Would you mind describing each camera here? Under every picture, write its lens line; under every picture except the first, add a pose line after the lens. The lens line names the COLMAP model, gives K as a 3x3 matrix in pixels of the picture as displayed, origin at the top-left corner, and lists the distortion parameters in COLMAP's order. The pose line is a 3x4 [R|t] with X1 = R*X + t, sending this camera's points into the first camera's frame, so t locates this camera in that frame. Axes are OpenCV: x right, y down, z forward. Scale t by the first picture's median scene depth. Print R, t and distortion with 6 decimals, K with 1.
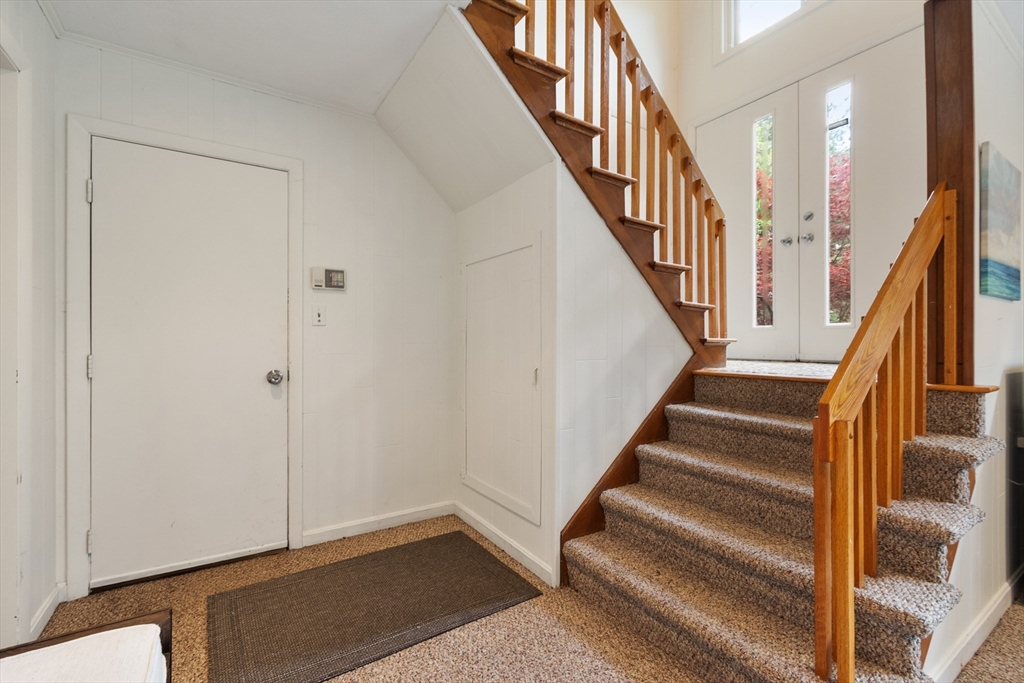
lens RADIAL K [[451.8, 0, 505.0], [0, 451.8, 340.0], [0, 0, 1]] dist [-0.001434, 0.000713]
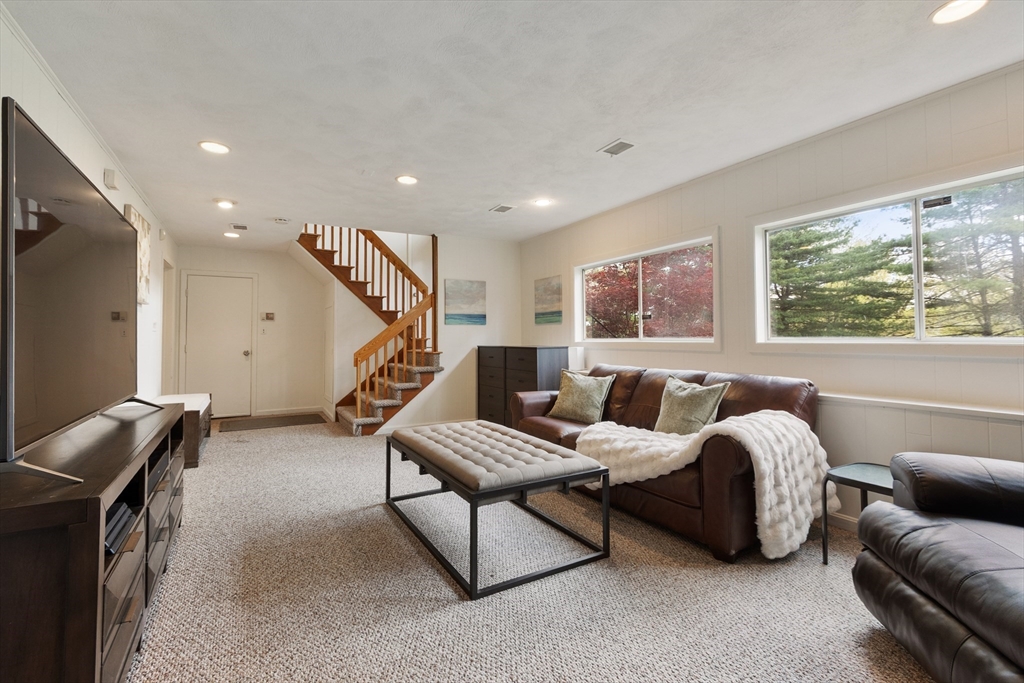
lens RADIAL K [[451.8, 0, 498.8], [0, 451.8, 325.9], [0, 0, 1]] dist [-0.001434, 0.000713]
pose [[0.998601, -0.006989, -0.052406, 1.188977], [0.005483, 0.999569, -0.028828, 0.005230], [0.052585, 0.028500, 0.998210, -1.696514]]
